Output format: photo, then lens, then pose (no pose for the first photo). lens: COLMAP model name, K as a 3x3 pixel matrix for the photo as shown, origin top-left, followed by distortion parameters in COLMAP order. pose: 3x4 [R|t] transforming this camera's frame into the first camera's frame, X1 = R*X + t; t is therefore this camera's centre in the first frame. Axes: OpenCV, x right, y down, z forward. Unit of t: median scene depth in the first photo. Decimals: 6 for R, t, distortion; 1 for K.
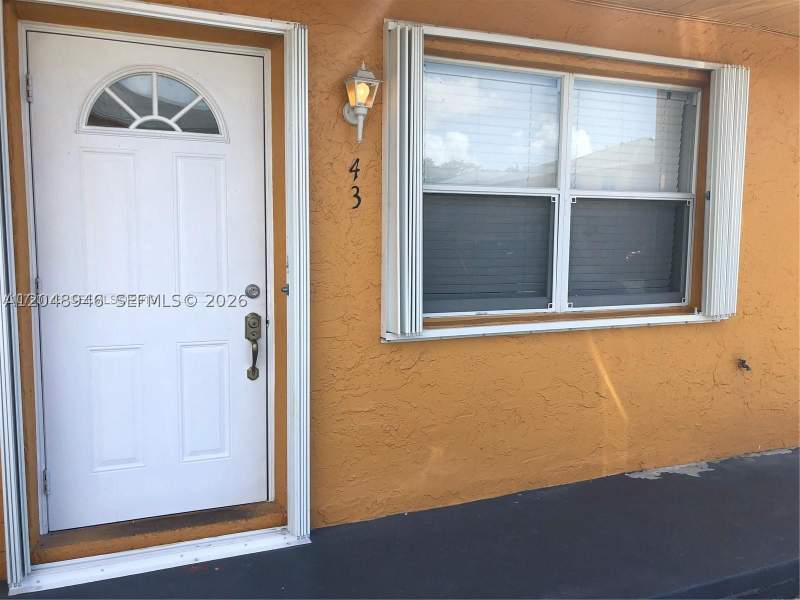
lens RADIAL K [[661.4, 0, 400.0], [0, 661.4, 300.0], [0, 0, 1]] dist [0.000820, -0.000745]
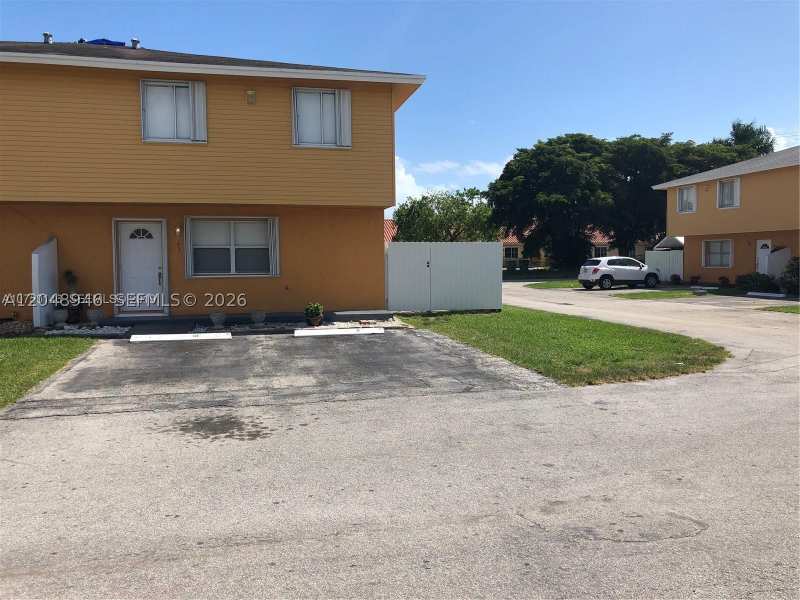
lens RADIAL K [[661.4, 0, 400.0], [0, 661.4, 300.0], [0, 0, 1]] dist [0.000820, -0.000745]
pose [[0.983428, -0.005207, -0.181225, 2.462123], [-0.003805, 0.998775, -0.049343, 0.465409], [0.181260, 0.049215, 0.982203, -3.584684]]
